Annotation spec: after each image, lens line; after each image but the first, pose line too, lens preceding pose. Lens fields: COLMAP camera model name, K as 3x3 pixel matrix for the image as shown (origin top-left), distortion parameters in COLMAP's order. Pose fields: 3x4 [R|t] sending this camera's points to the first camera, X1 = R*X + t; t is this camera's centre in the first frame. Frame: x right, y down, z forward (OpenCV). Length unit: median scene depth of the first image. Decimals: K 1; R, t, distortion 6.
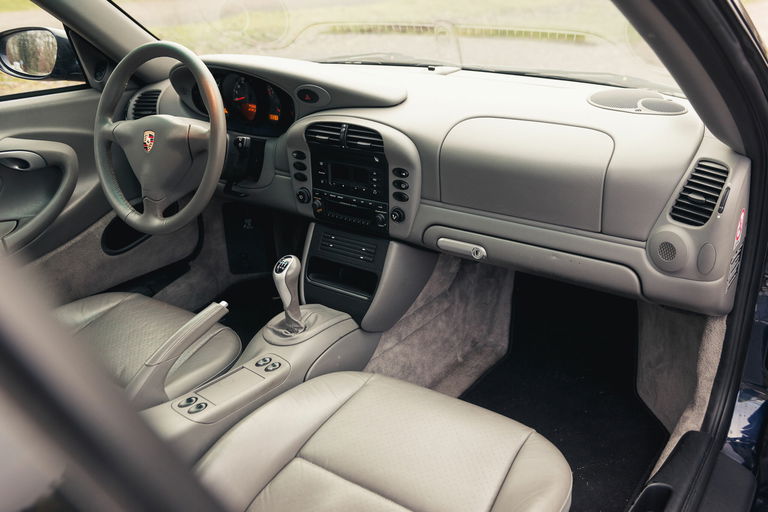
lens RADIAL K [[701.1, 0, 384.0], [0, 701.1, 256.0], [0, 0, 1]] dist [-0.008128, -0.005905]
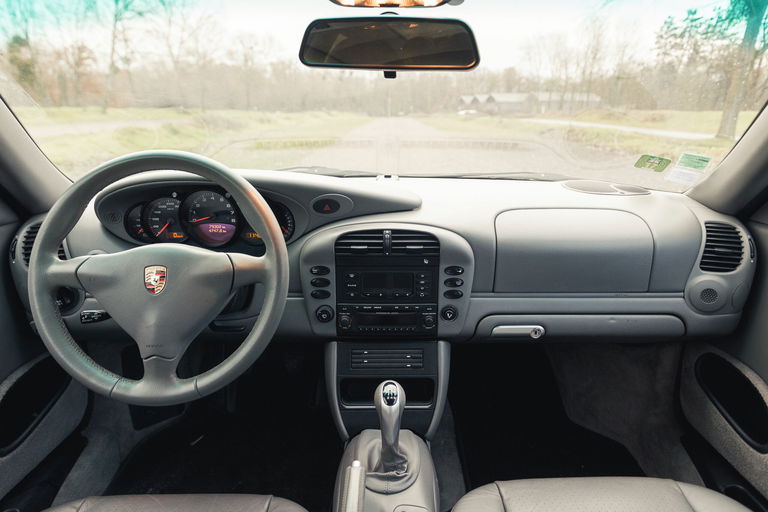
lens RADIAL K [[522.8, 0, 384.2], [0, 522.8, 242.1], [0, 0, 1]] dist [0.000385, -0.000916]
pose [[0.800014, -0.110112, 0.589791, -0.472699], [0.209983, 0.972231, -0.103316, -0.097138], [-0.562036, 0.206501, 0.800920, 0.422992]]
